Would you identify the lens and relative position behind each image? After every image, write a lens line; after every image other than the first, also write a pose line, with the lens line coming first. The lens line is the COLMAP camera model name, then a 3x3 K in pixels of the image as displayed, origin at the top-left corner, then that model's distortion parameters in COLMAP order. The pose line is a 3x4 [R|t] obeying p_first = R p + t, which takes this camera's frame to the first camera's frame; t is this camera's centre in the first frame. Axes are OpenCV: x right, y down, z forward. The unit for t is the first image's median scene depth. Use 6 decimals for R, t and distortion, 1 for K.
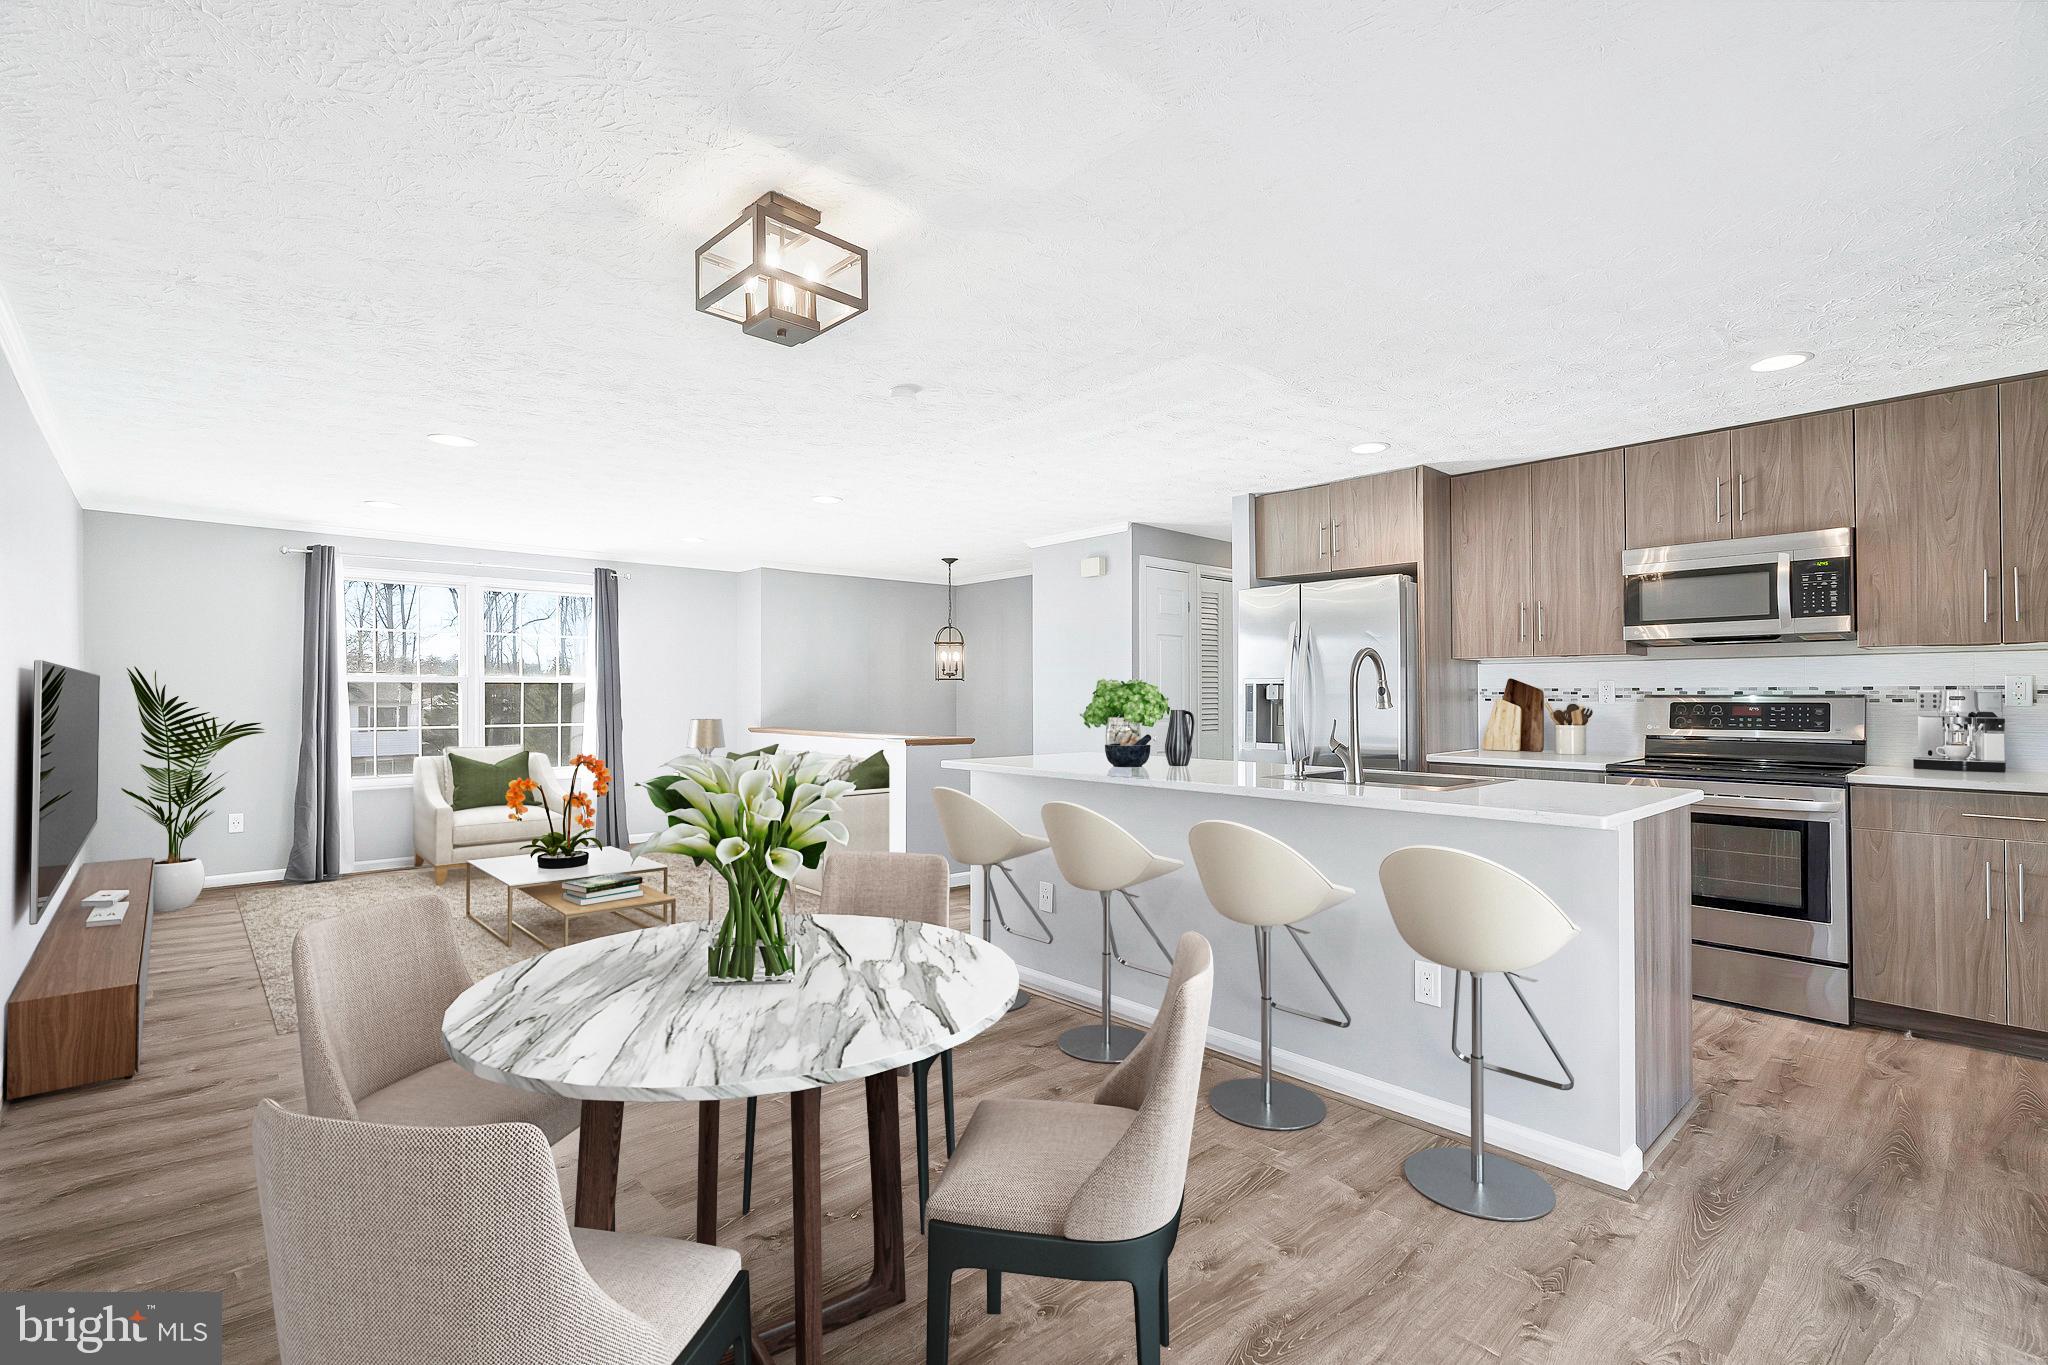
lens RADIAL K [[936.4, 0, 1038.3], [0, 936.4, 677.7], [0, 0, 1]] dist [-0.010586, -0.000170]
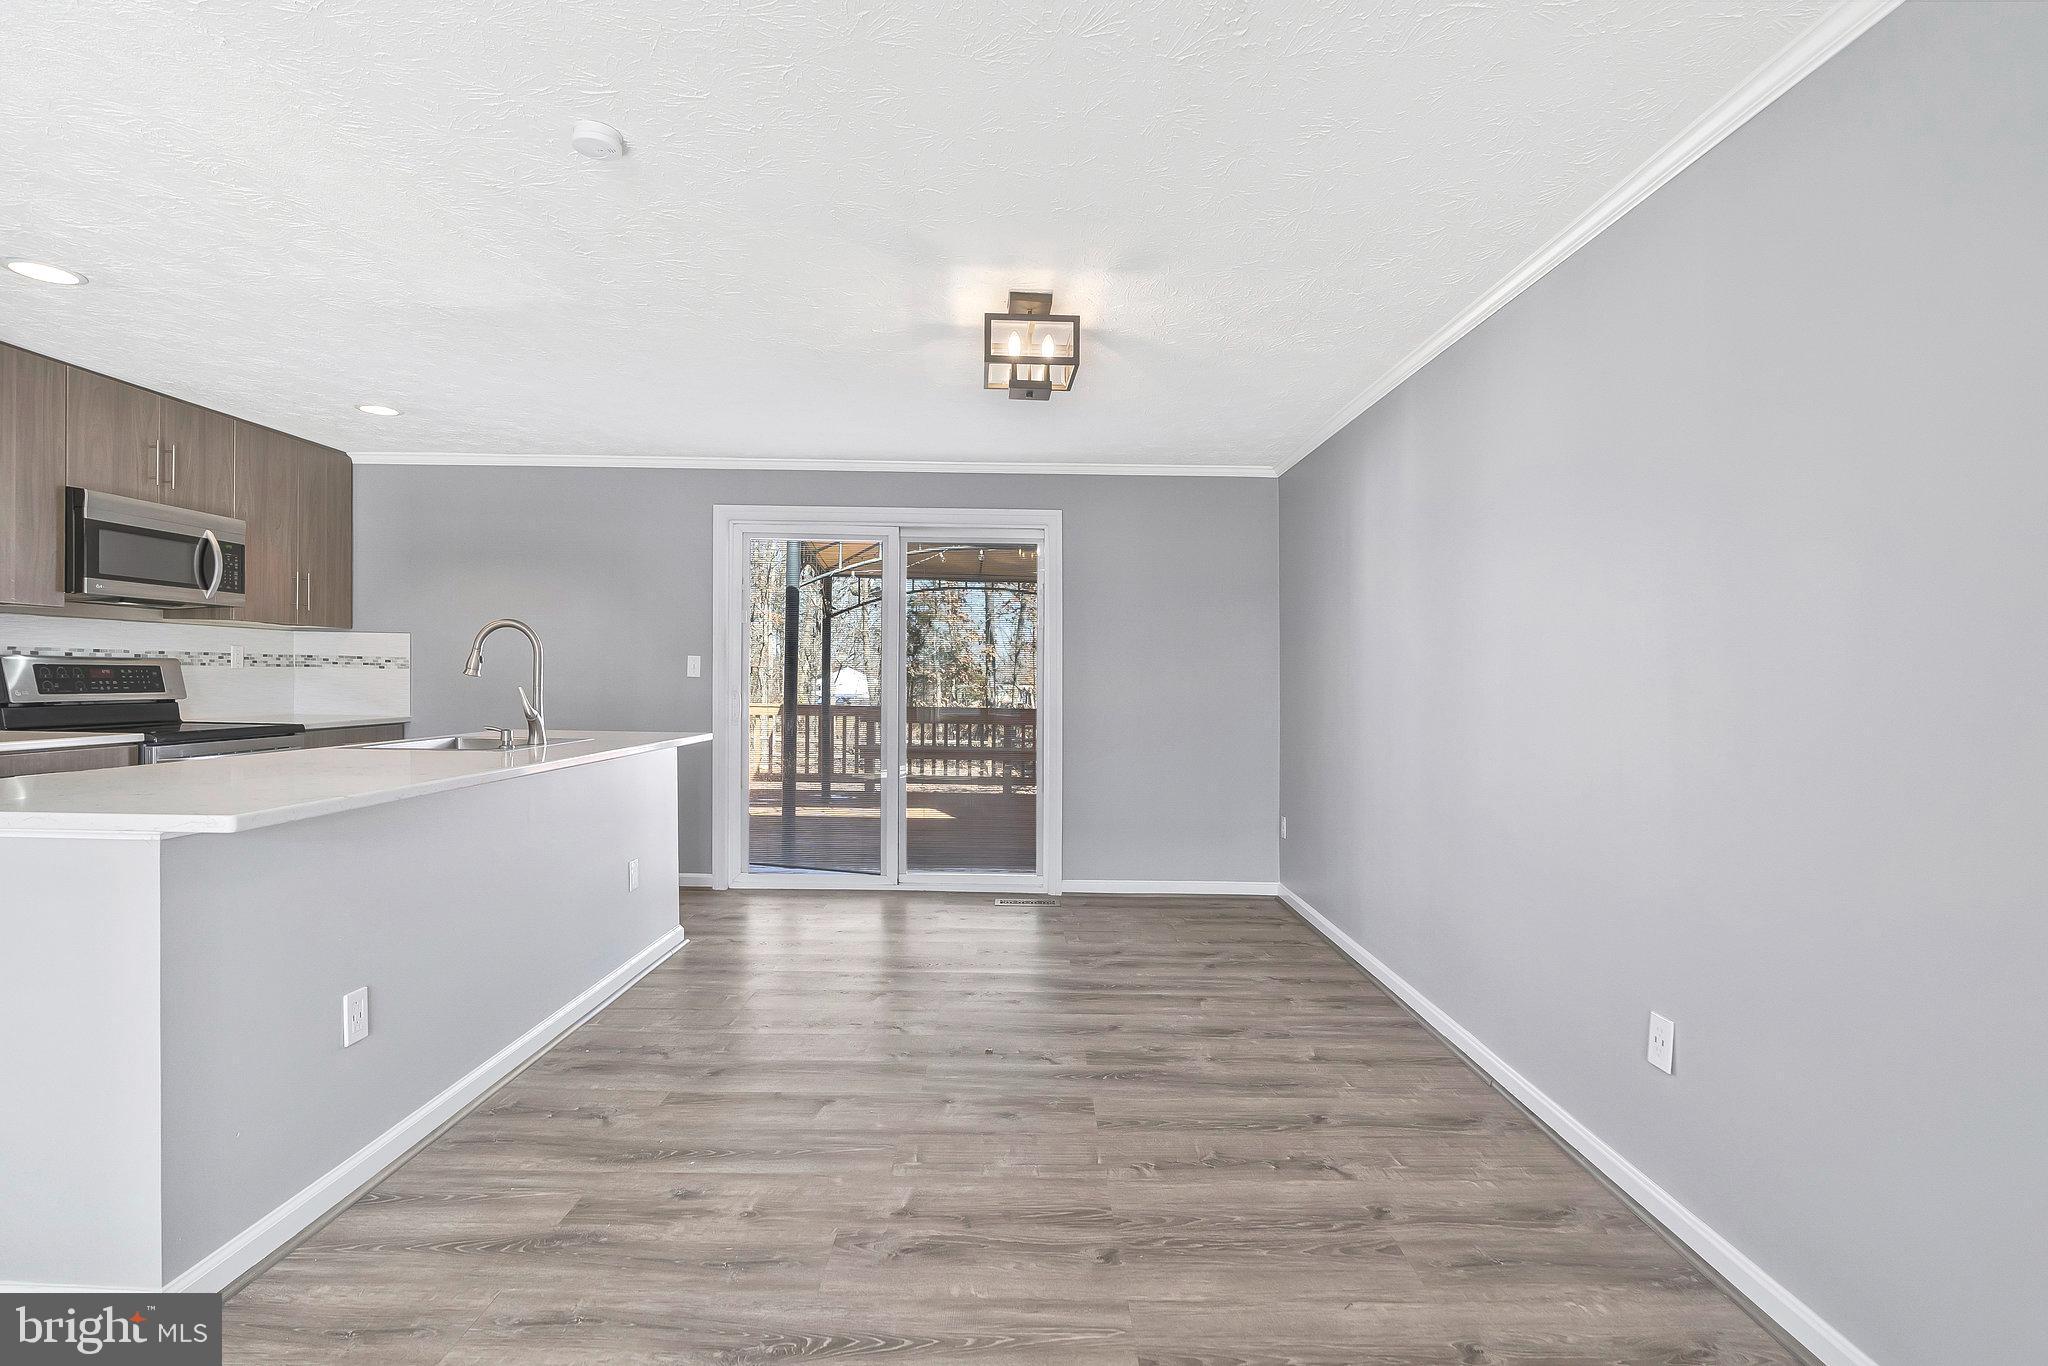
lens RADIAL K [[936.4, 0, 993.4], [0, 936.4, 684.1], [0, 0, 1]] dist [-0.010586, -0.000170]
pose [[-0.721035, -0.009353, 0.692835, -0.585325], [-0.020010, 0.999773, -0.007328, 0.034829], [-0.692609, -0.019148, -0.721059, 1.046370]]
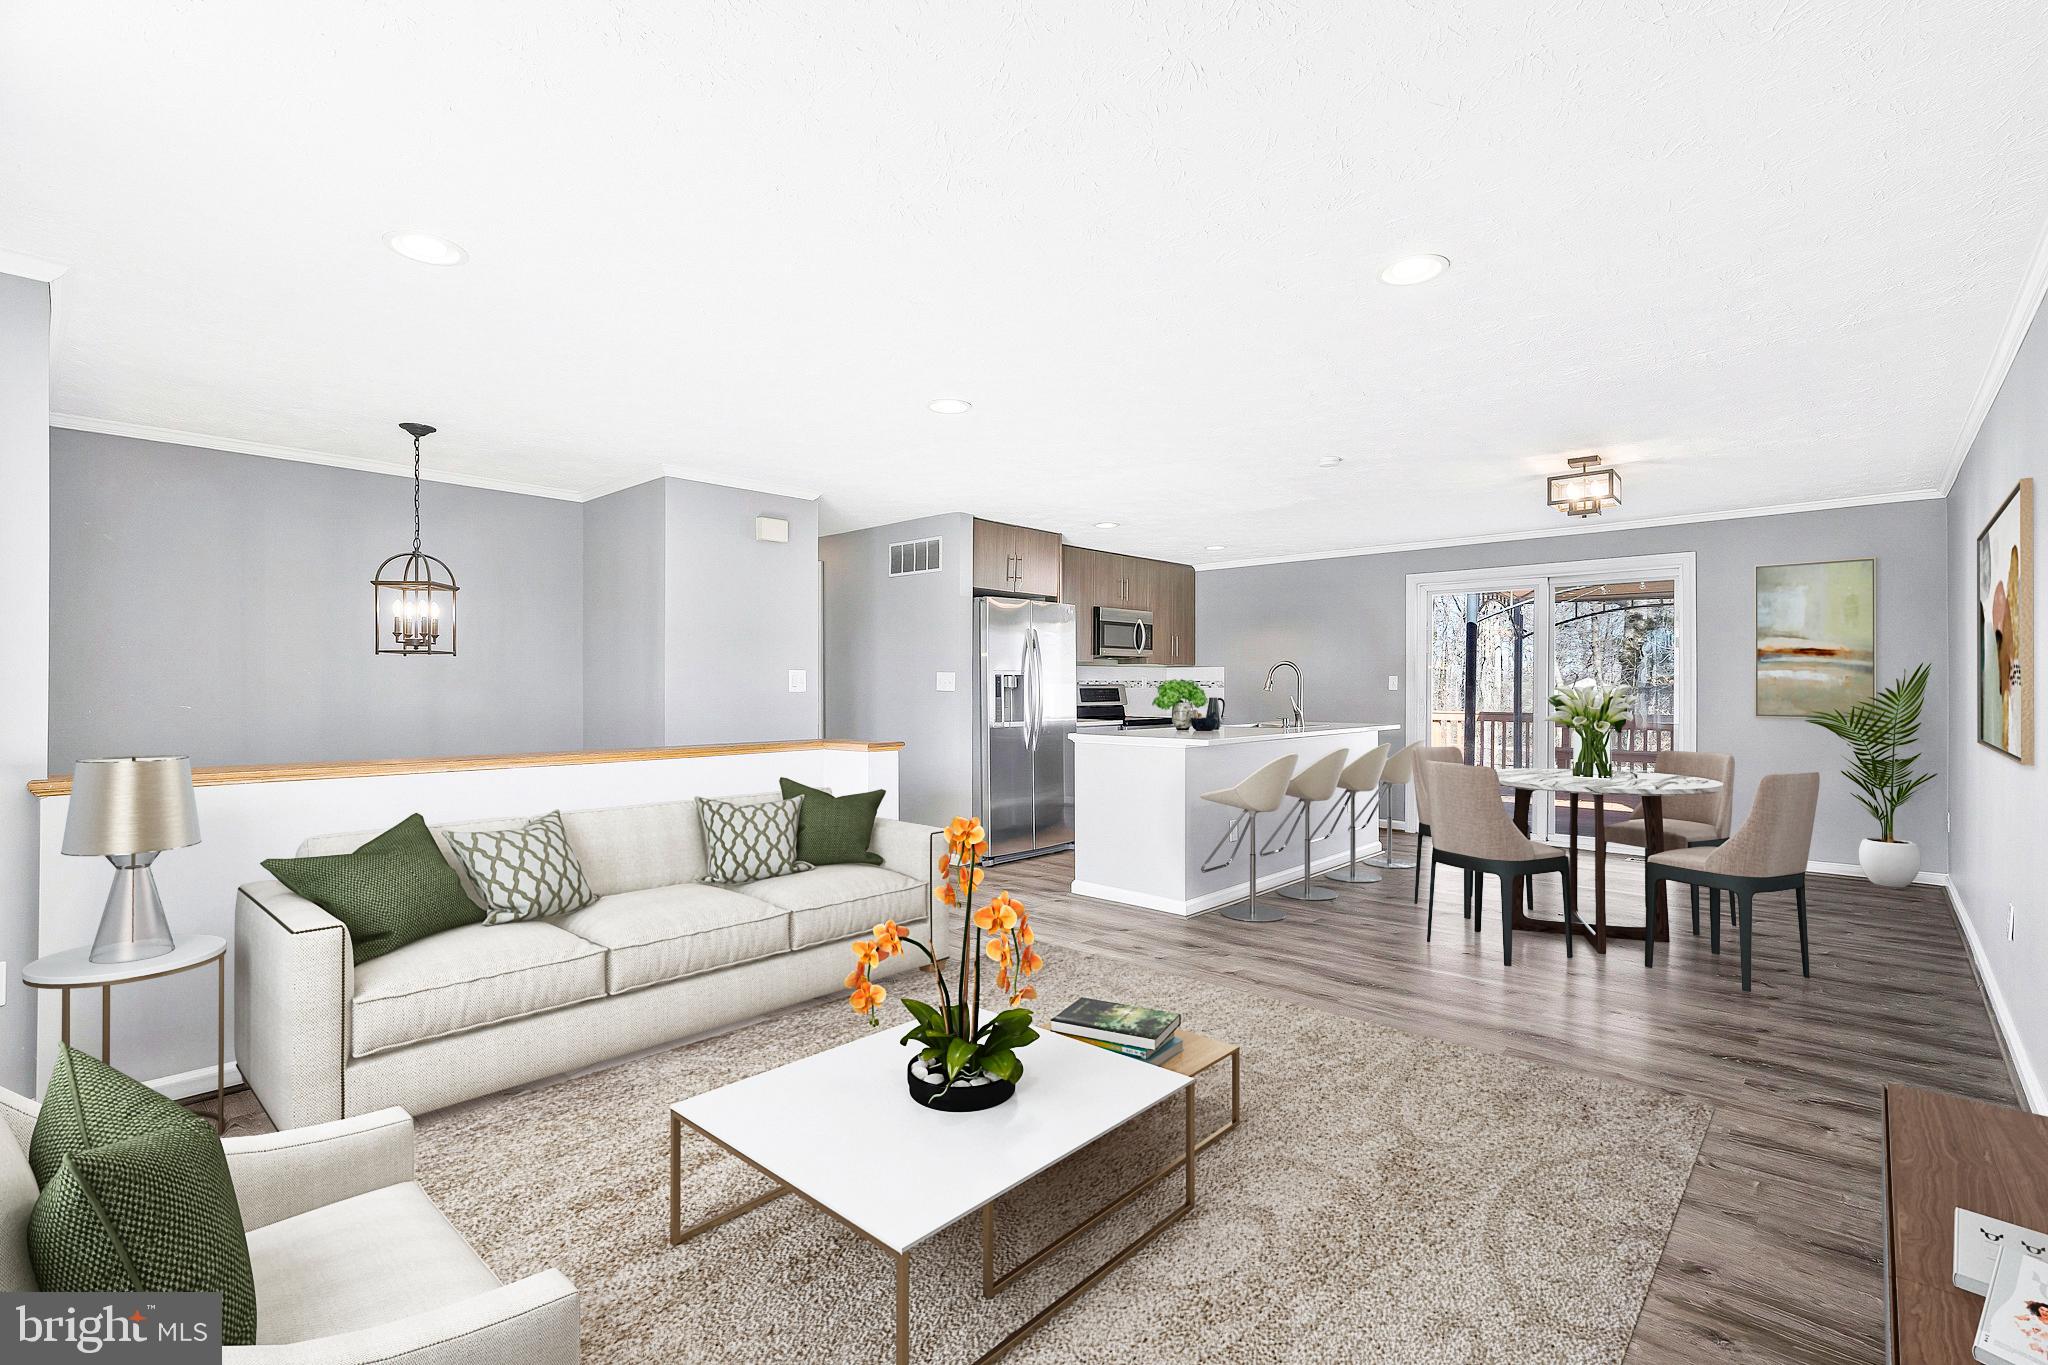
lens RADIAL K [[936.4, 0, 1023.4], [0, 936.4, 689.6], [0, 0, 1]] dist [-0.010586, -0.000170]
pose [[-0.085063, 0.002684, 0.996372, -1.240592], [-0.012928, 0.999909, -0.003797, 0.038981], [-0.996292, -0.013204, -0.085020, 1.327243]]
